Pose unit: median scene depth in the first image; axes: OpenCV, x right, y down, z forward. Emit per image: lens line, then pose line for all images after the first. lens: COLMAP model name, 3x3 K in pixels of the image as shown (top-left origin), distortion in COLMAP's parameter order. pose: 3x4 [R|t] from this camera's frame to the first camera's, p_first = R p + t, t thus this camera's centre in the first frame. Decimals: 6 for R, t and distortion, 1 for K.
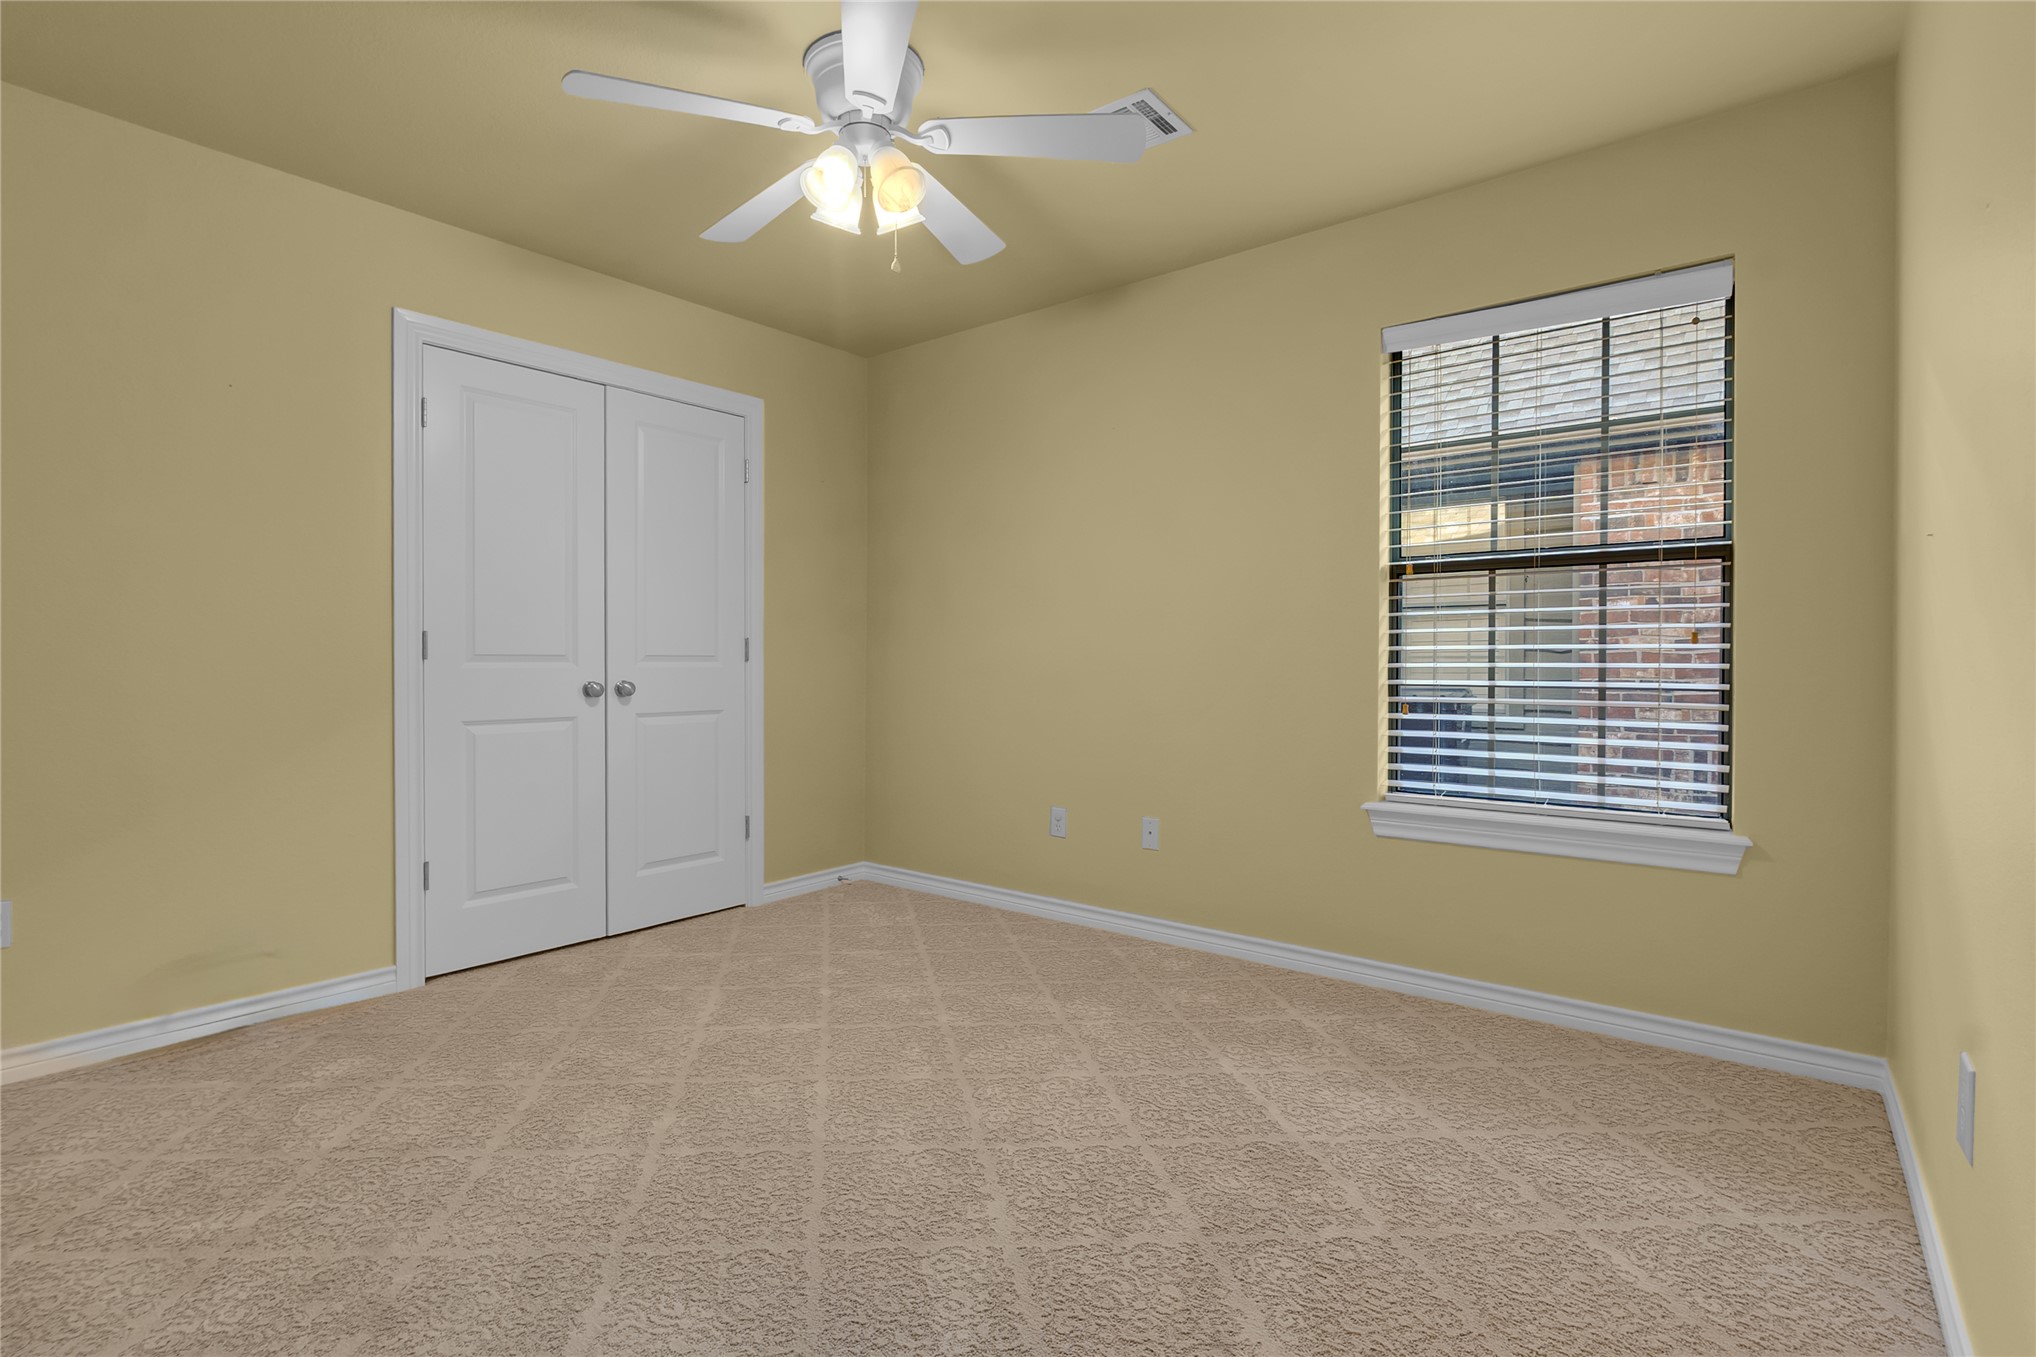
lens RADIAL K [[980.7, 0, 1016.0], [0, 980.7, 671.4], [0, 0, 1]] dist [-0.014050, 0.000061]
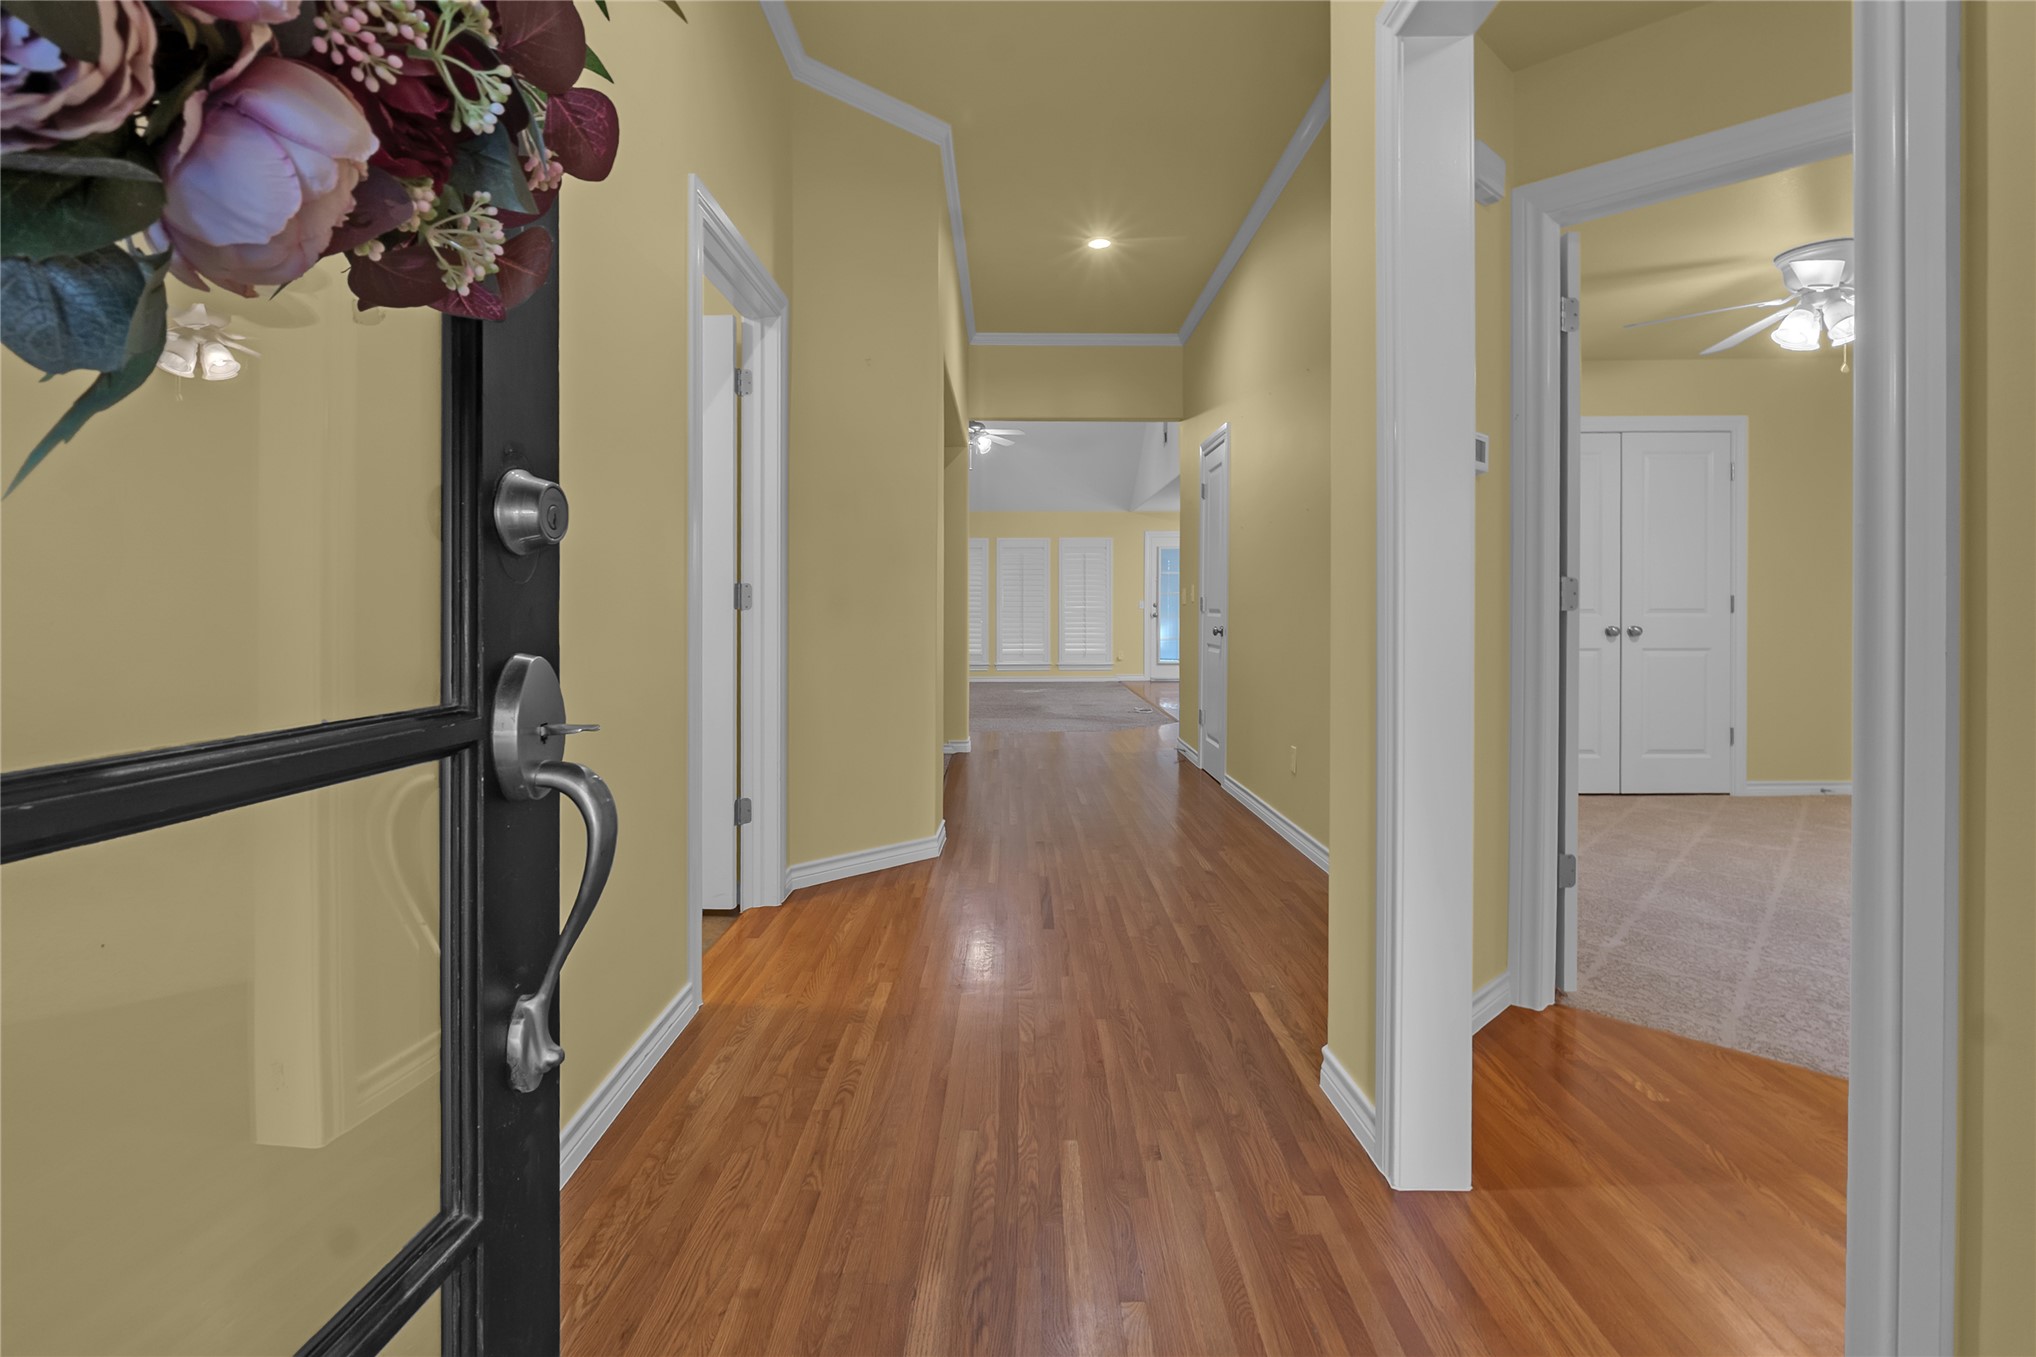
lens RADIAL K [[946.6, 0, 1006.7], [0, 946.6, 626.1], [0, 0, 1]] dist [-0.009412, 0.000038]
pose [[0.604991, 0.004005, -0.796222, 0.193202], [-0.006181, 0.999981, 0.000333, 0.017369], [0.796208, 0.004720, 0.605004, -0.733096]]
